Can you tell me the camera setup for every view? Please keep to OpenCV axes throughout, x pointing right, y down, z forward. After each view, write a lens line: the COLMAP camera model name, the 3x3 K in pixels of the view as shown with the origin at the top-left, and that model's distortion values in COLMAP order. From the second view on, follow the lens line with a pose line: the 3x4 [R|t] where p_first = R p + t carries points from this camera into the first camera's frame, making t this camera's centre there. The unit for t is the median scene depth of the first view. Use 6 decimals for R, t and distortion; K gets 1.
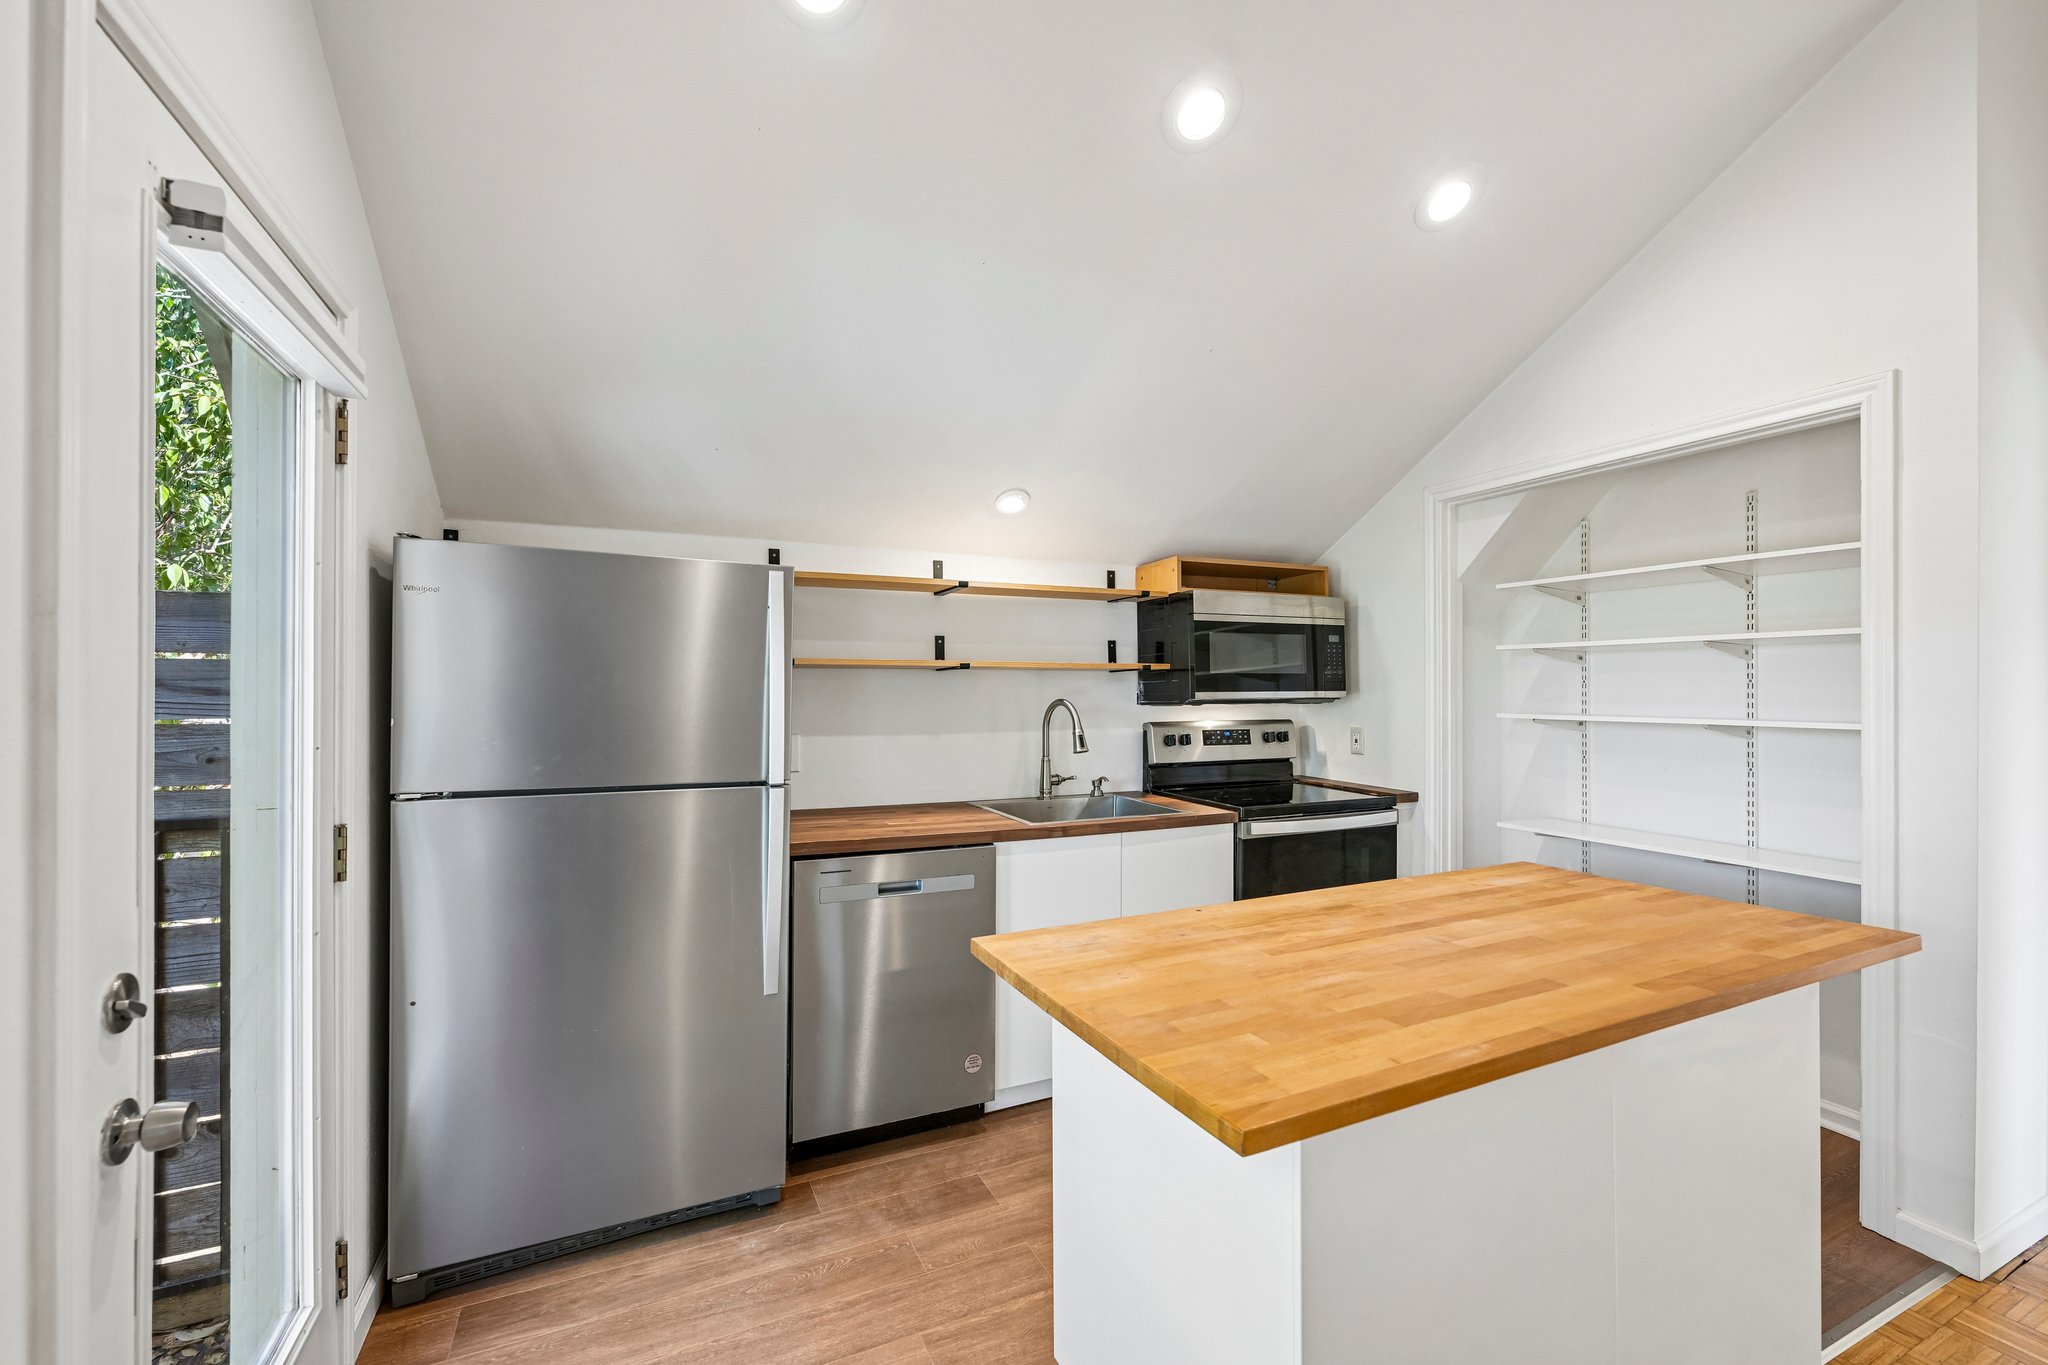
lens RADIAL K [[847.9, 0, 1028.7], [0, 847.9, 682.7], [0, 0, 1]] dist [-0.003705, -0.000032]
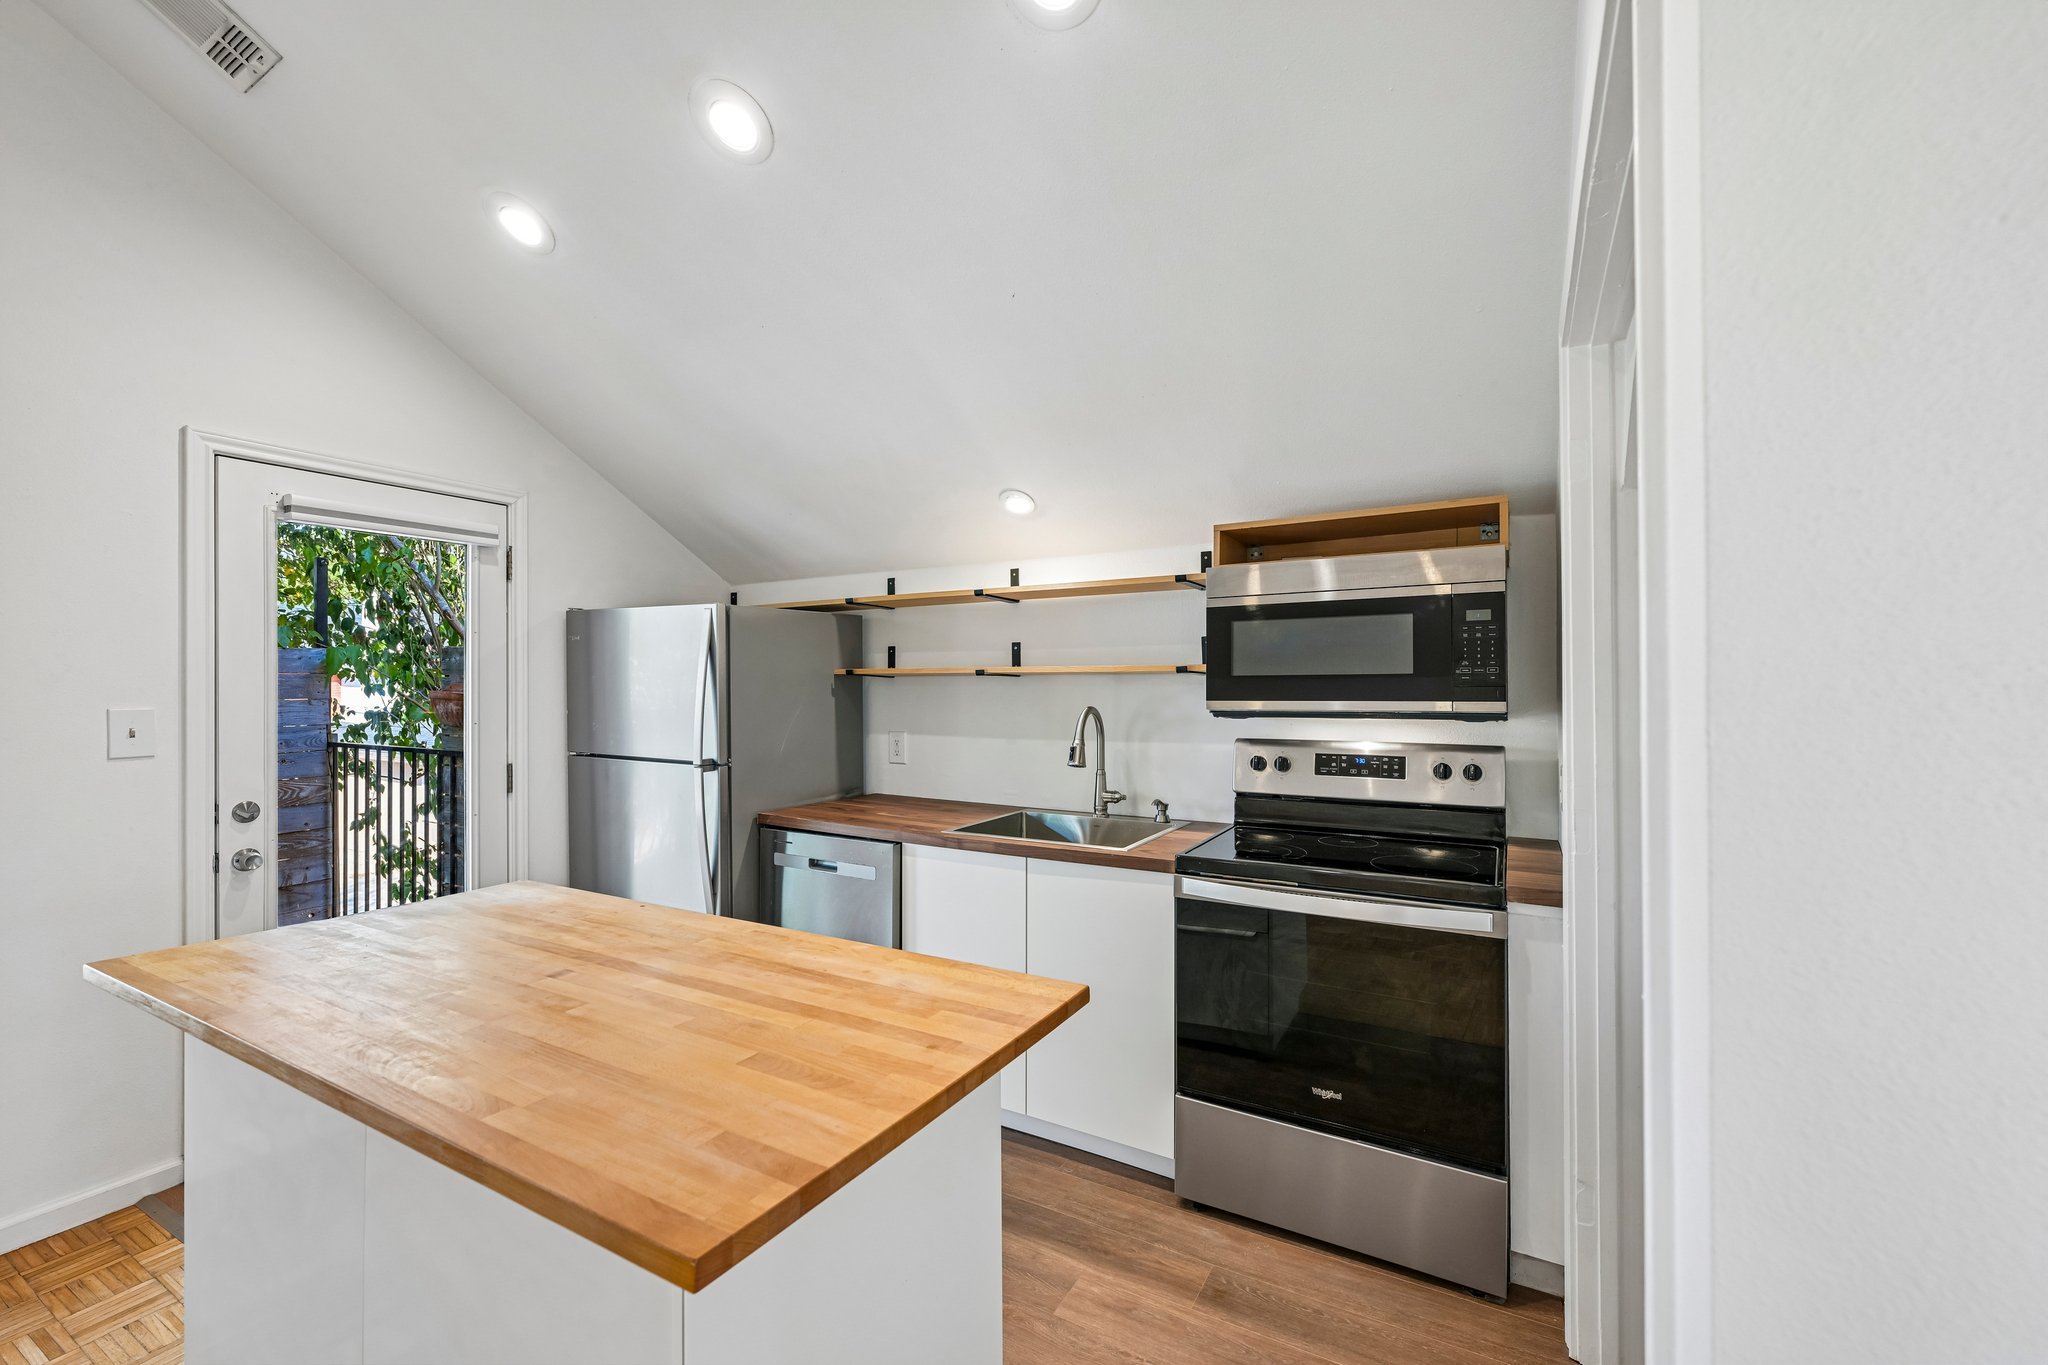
lens RADIAL K [[847.9, 0, 1028.0], [0, 847.9, 682.6], [0, 0, 1]] dist [-0.003705, -0.000032]
pose [[0.574768, -0.005250, -0.818299, 0.769810], [0.005017, 0.999983, -0.002892, -0.004167], [0.818301, -0.002443, 0.574785, 0.445527]]
